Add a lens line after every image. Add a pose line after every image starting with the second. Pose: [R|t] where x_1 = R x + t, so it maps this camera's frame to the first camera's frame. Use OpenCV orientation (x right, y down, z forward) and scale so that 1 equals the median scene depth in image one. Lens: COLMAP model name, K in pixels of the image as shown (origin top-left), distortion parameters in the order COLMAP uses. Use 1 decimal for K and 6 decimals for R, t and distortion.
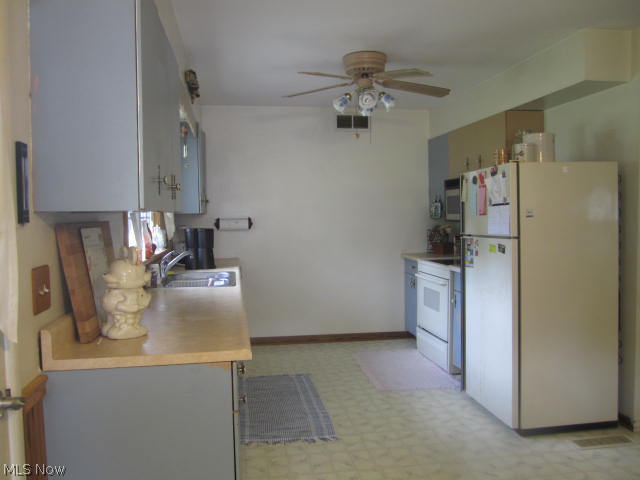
lens RADIAL K [[535.6, 0, 322.9], [0, 535.6, 243.3], [0, 0, 1]] dist [-0.097047, 0.096517]
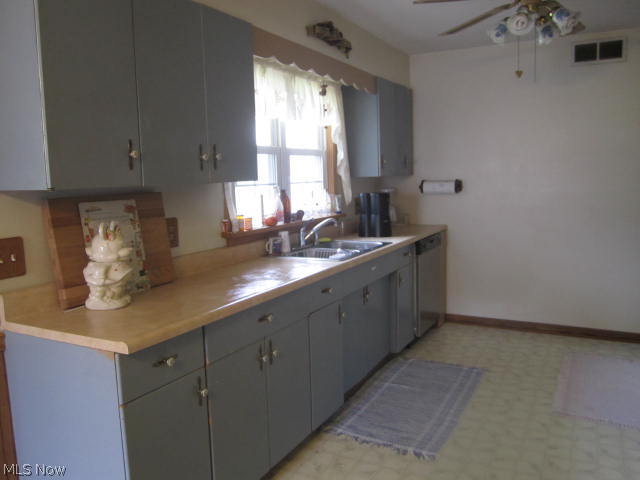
lens RADIAL K [[535.6, 0, 322.9], [0, 535.6, 243.3], [0, 0, 1]] dist [-0.097047, 0.096517]
pose [[0.787666, 0.071604, -0.611927, 0.305889], [-0.018095, 0.995483, 0.093195, -0.028544], [0.615836, -0.062334, 0.785404, 0.231764]]
